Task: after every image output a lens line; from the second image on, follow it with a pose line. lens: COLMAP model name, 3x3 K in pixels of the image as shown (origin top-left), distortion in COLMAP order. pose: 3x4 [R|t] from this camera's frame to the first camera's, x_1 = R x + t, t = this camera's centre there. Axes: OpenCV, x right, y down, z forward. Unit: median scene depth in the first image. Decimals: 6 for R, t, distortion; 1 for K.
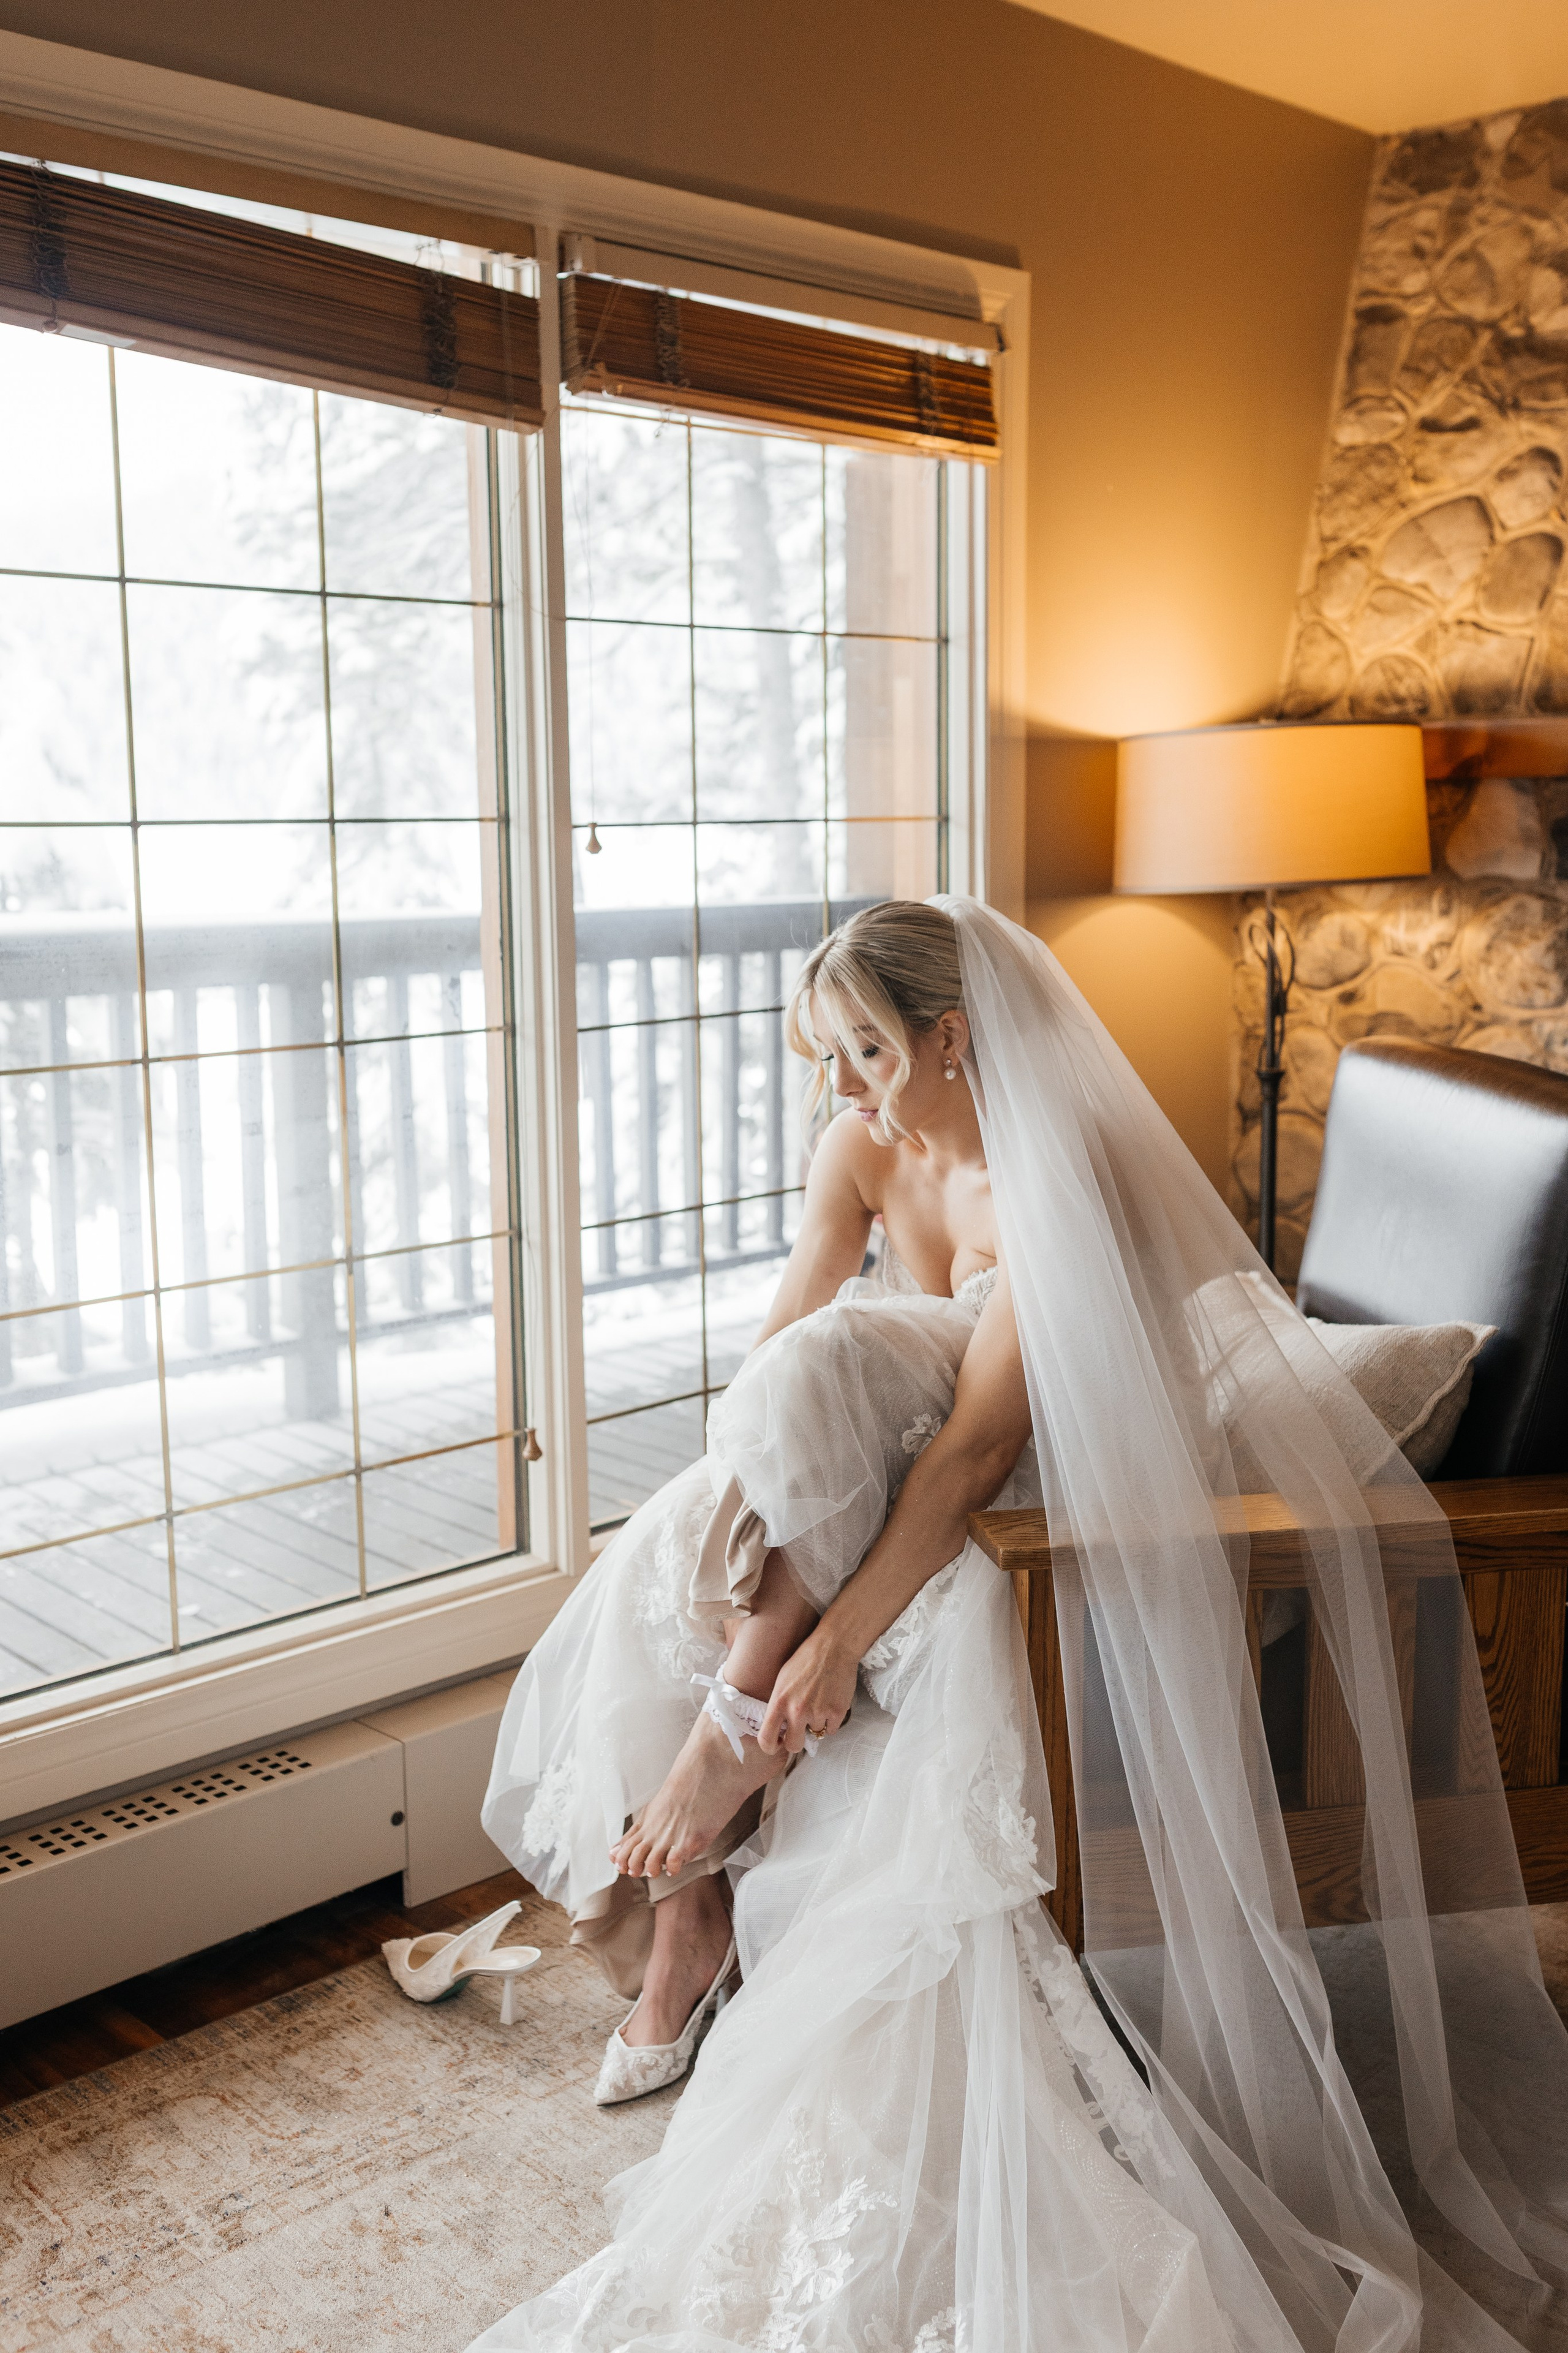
lens RADIAL K [[2359.4, 0, 747.6], [0, 2359.4, 1106.9], [0, 0, 1]] dist [0.005010, 0.000000]
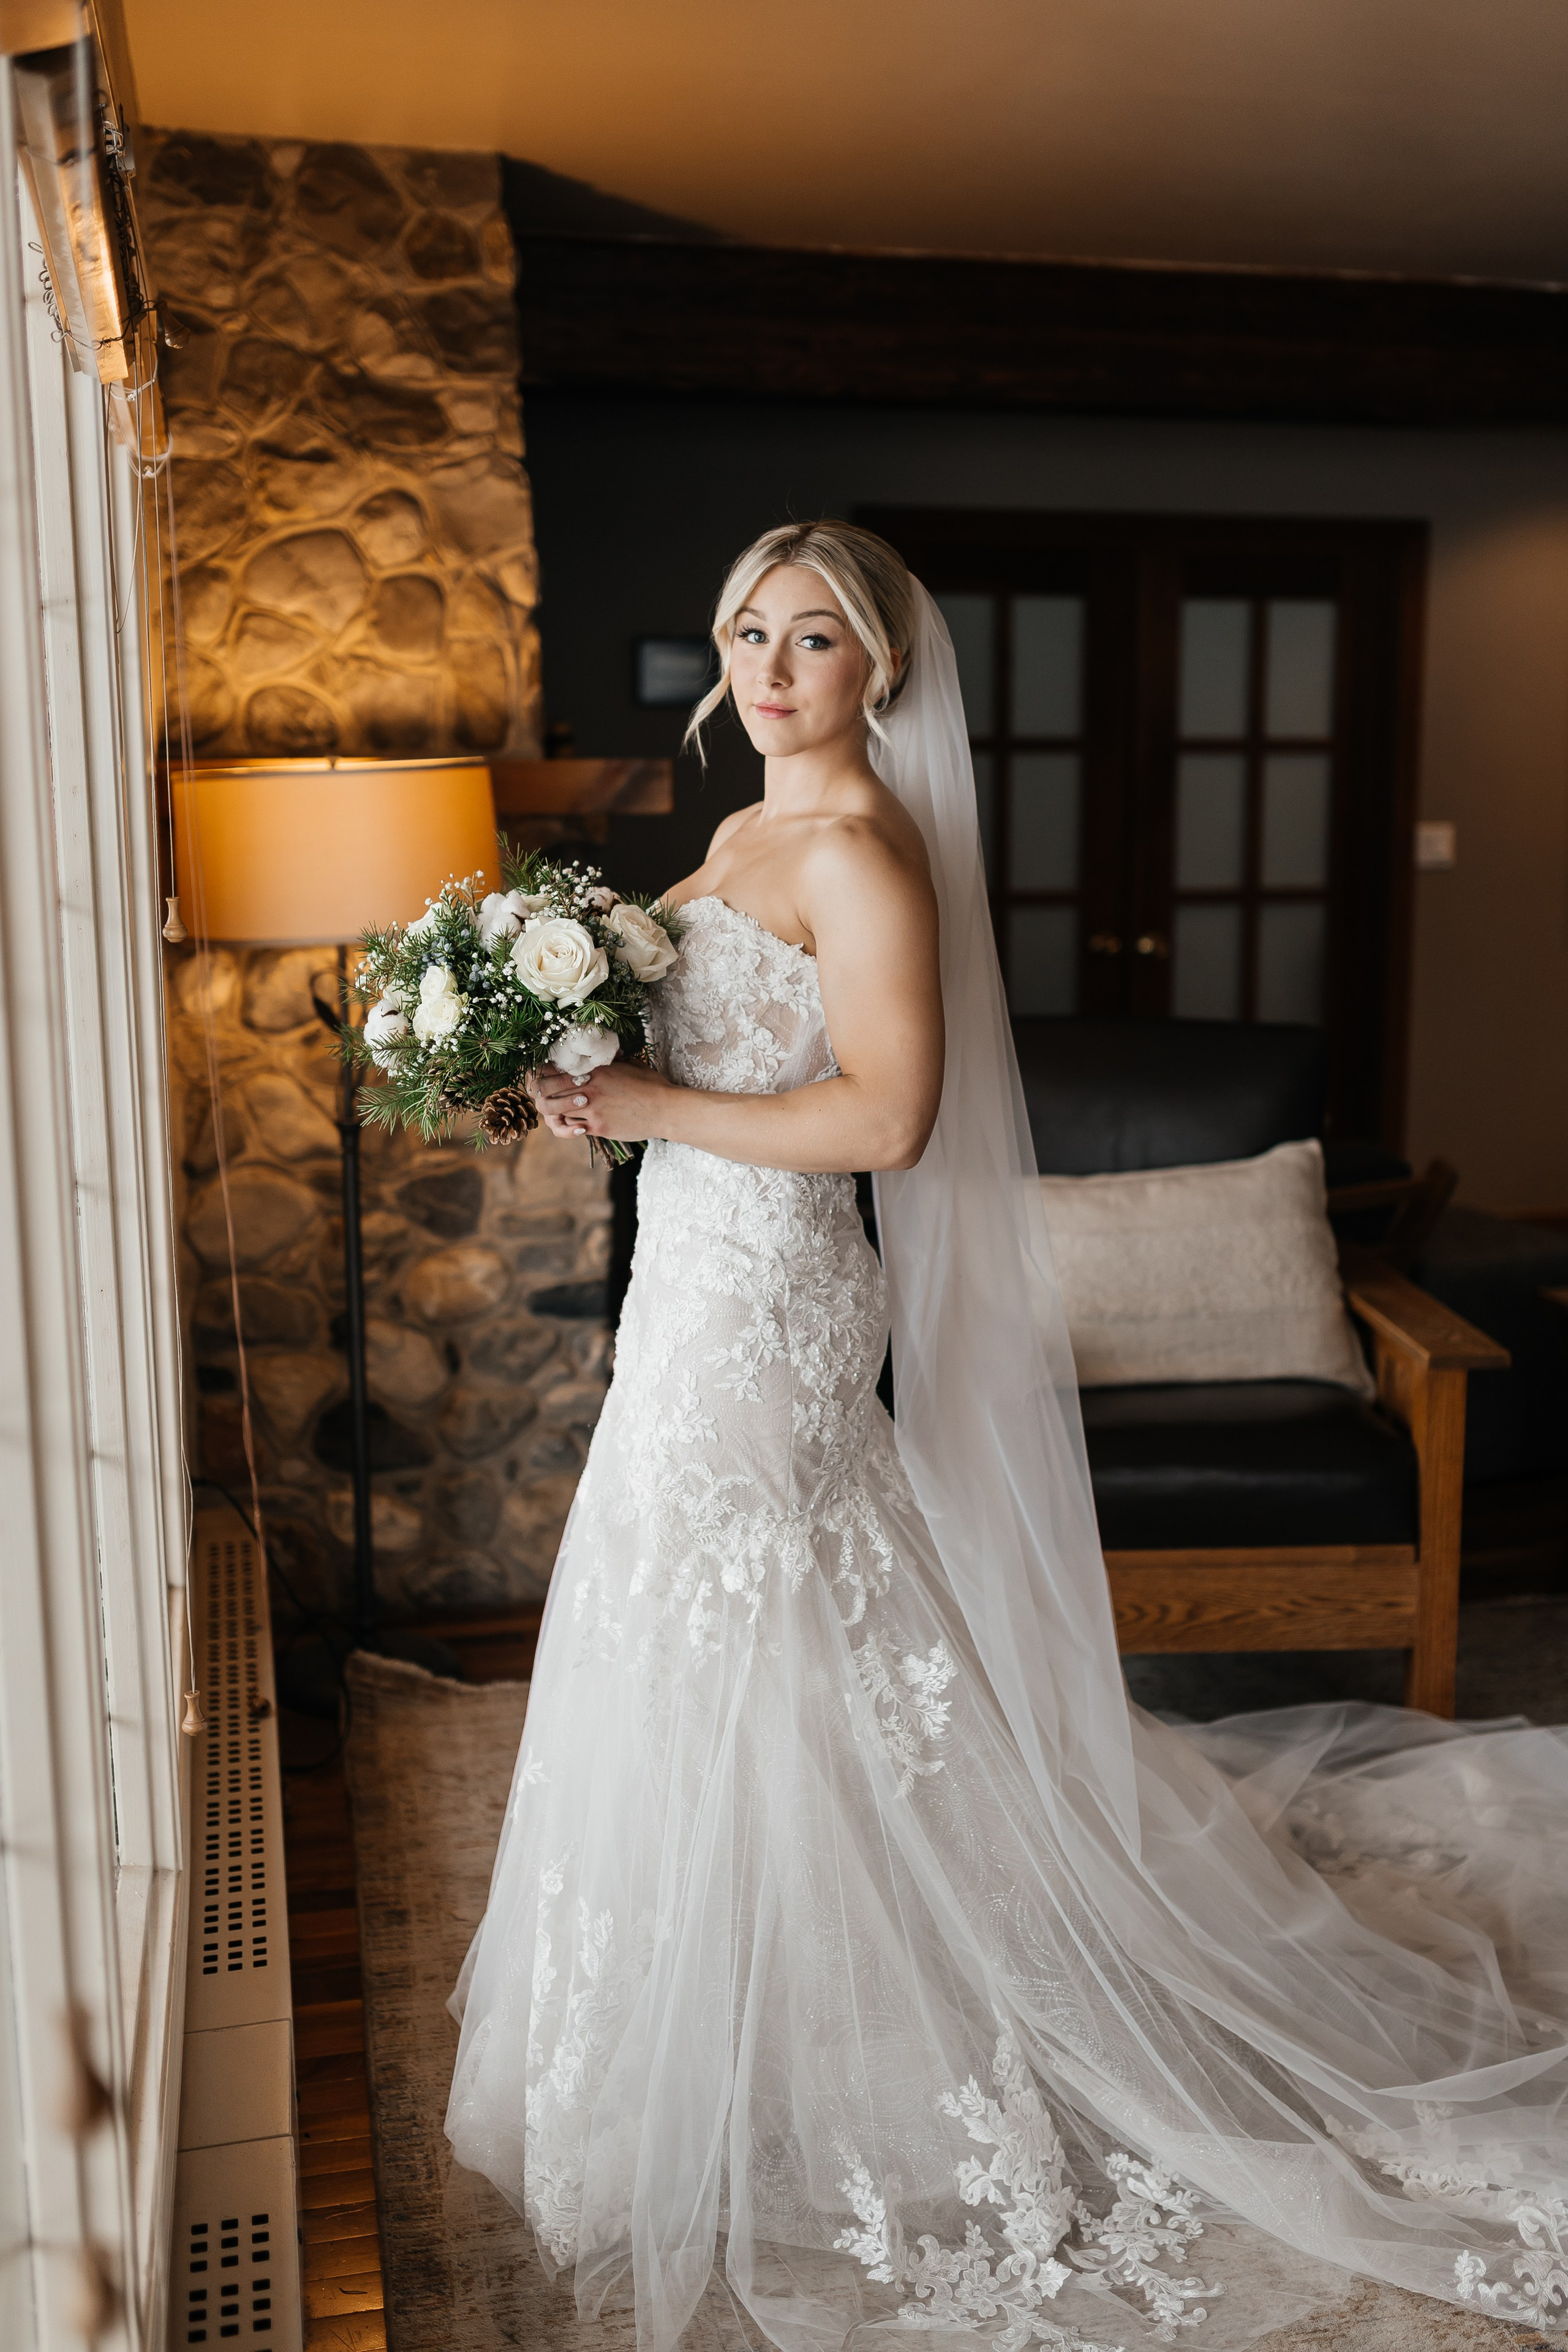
lens RADIAL K [[2358.6, 0, 793.9], [0, 2358.6, 1133.4], [0, 0, 1]] dist [0.005010, 0.000000]
pose [[0.504469, -0.124031, 0.854475, -0.476766], [0.107663, 0.990941, 0.080277, -0.063328], [-0.856691, 0.051498, 0.513252, 0.328457]]
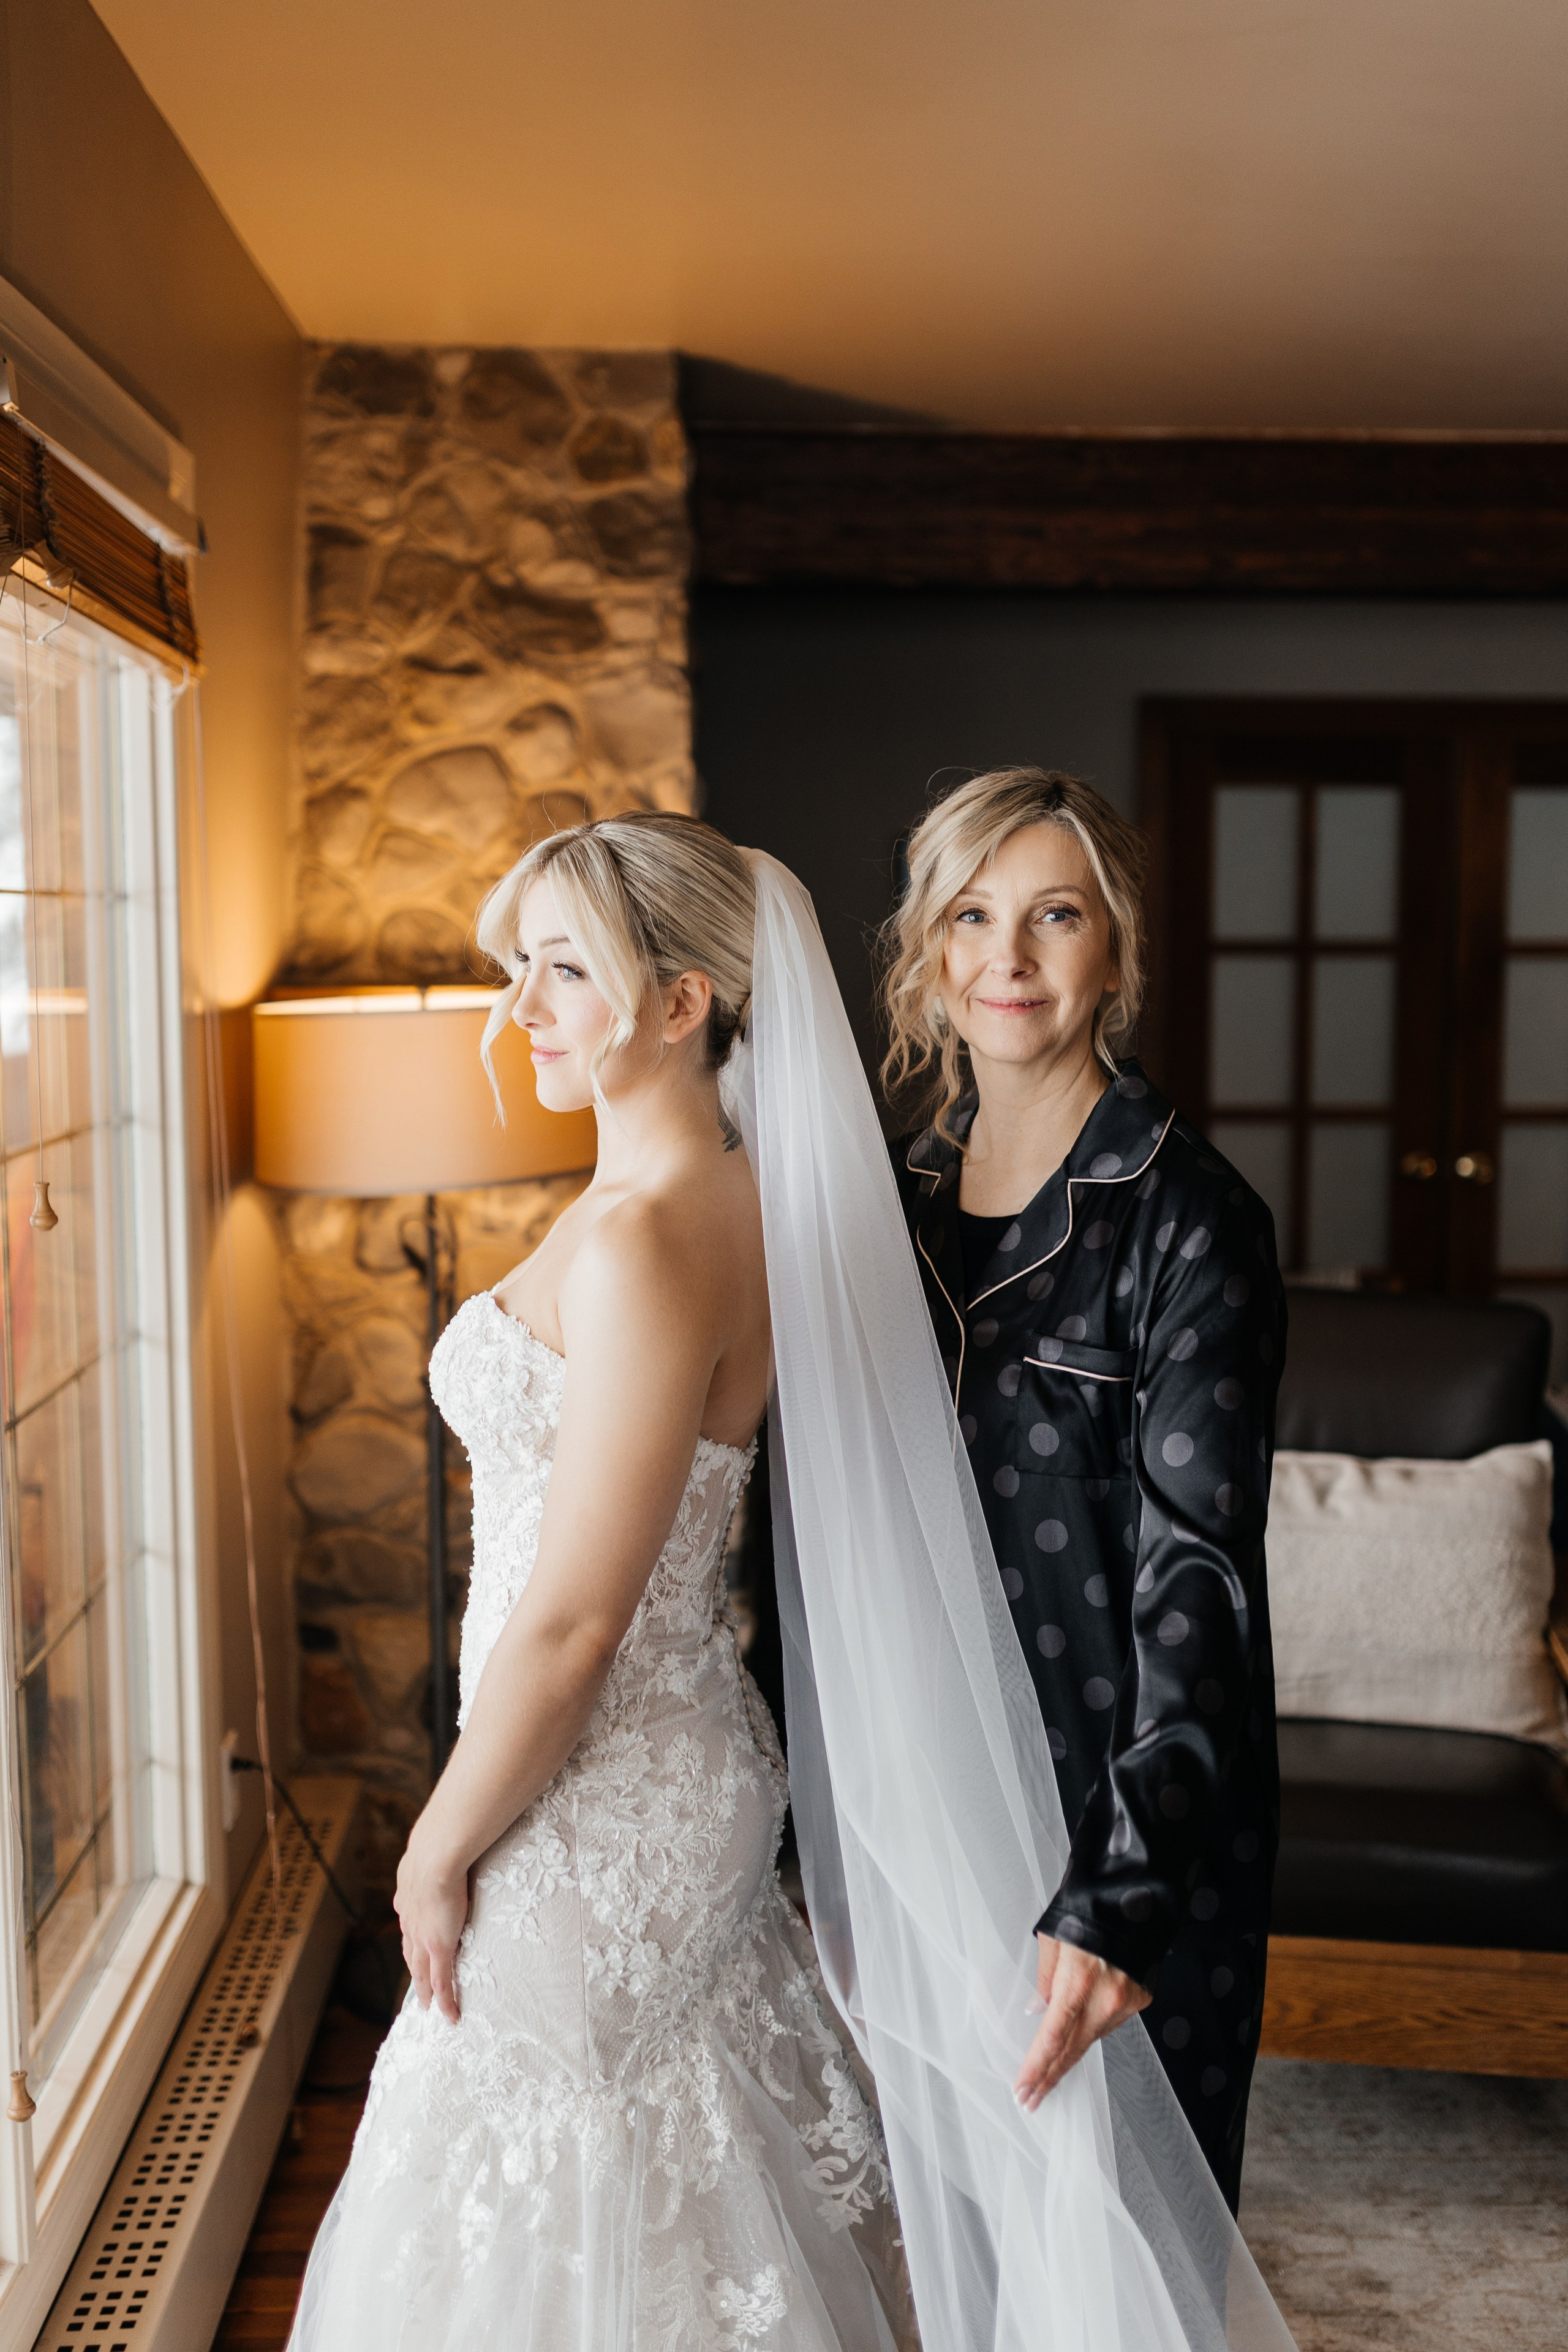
lens RADIAL K [[2358.6, 0, 794.7], [0, 2358.6, 1164.9], [0, 0, 1]] dist [0.005010, 0.000000]
pose [[0.664423, -0.064507, 0.744567, -0.326844], [0.088201, 0.996074, 0.007589, -0.084374], [-0.742134, 0.060629, 0.667504, 0.275853]]
